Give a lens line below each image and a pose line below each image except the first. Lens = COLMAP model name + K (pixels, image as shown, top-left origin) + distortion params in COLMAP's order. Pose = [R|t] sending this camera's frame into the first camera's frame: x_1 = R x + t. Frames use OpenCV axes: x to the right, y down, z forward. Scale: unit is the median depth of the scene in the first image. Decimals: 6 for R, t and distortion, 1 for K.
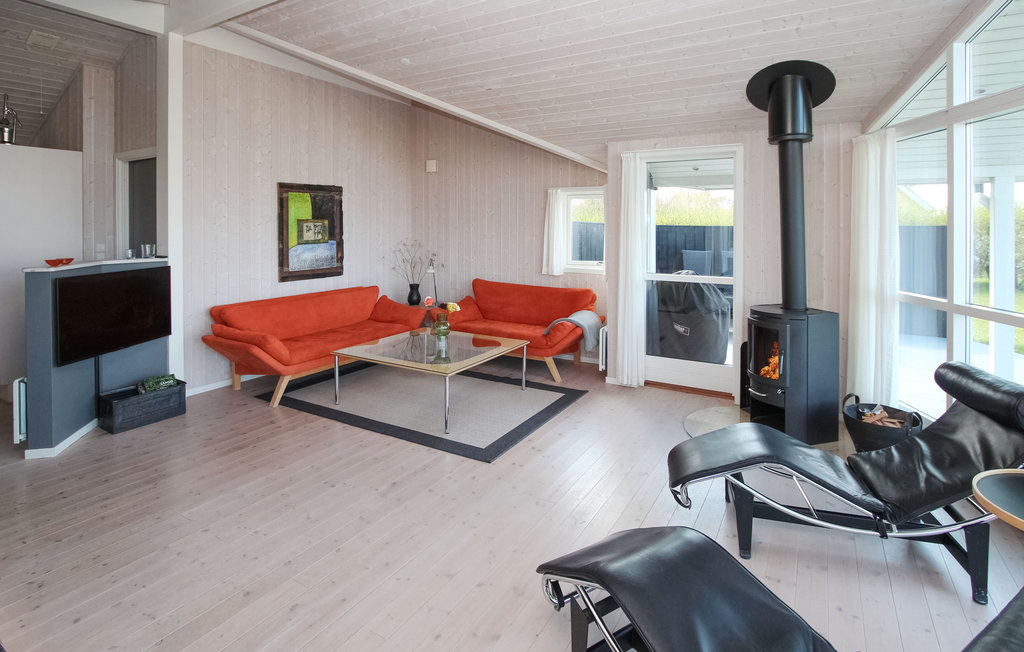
lens RADIAL K [[526.1, 0, 494.3], [0, 526.1, 230.4], [0, 0, 1]] dist [0.000782, 0.000015]
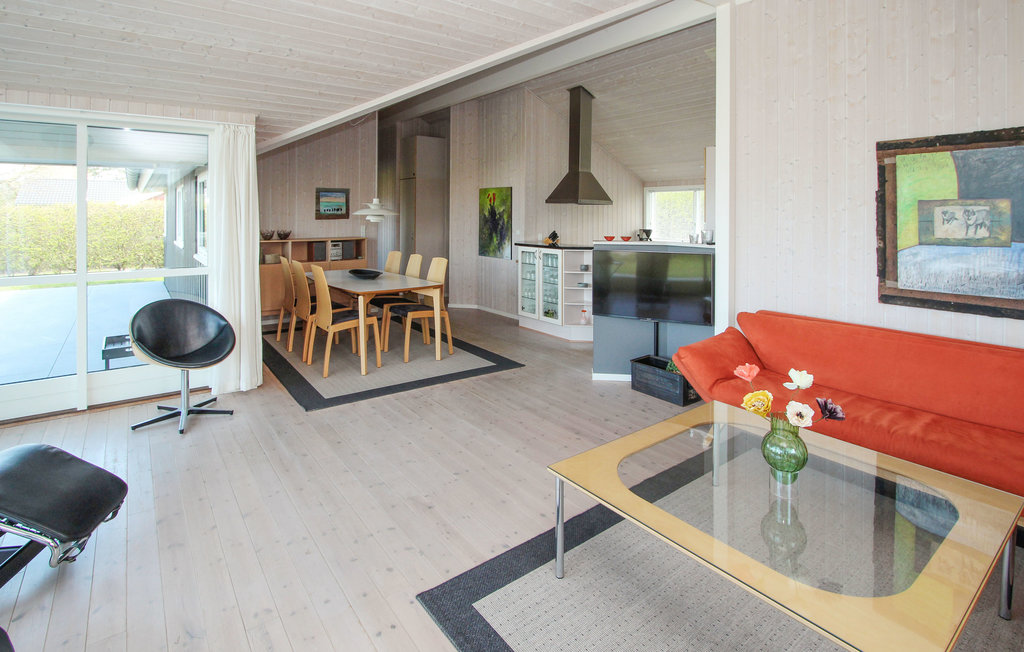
lens RADIAL K [[515.3, 0, 507.7], [0, 515.3, 213.2], [0, 0, 1]] dist [-0.010267, -0.000193]
pose [[-0.359529, -0.000561, -0.933134, 0.299913], [-0.014939, 0.999875, 0.005155, -0.003179], [0.933014, 0.015793, -0.359493, 0.773197]]
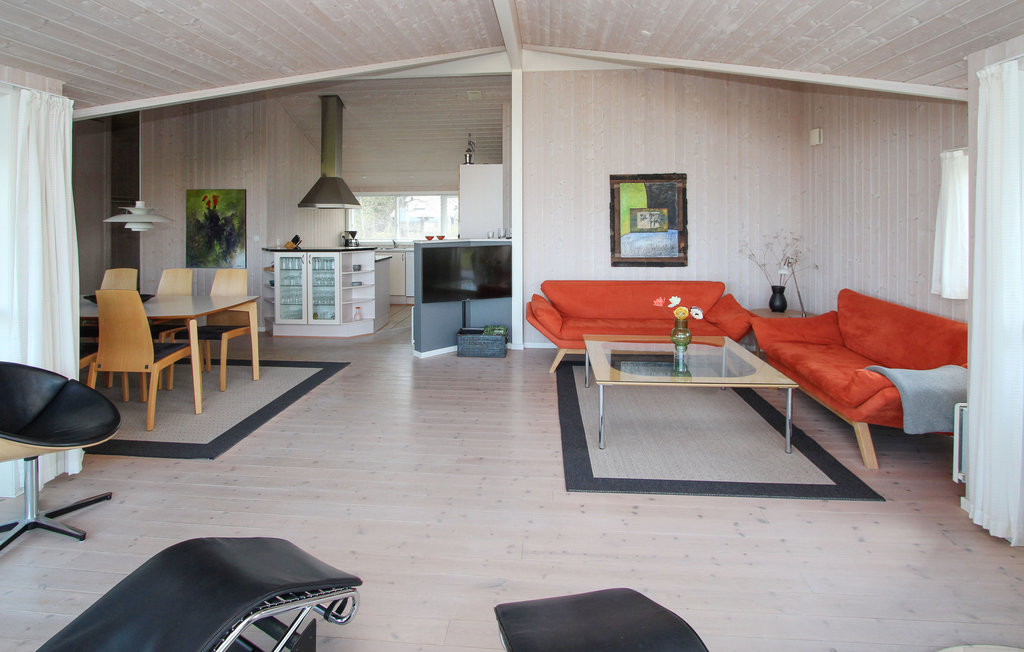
lens RADIAL K [[504.1, 0, 509.7], [0, 504.1, 217.5], [0, 0, 1]] dist [-0.002480, -0.000512]
pose [[0.462112, 0.003251, -0.886816, 0.400820], [-0.006326, 0.999980, 0.000370, -0.001846], [0.886799, 0.005439, 0.462123, 0.317800]]
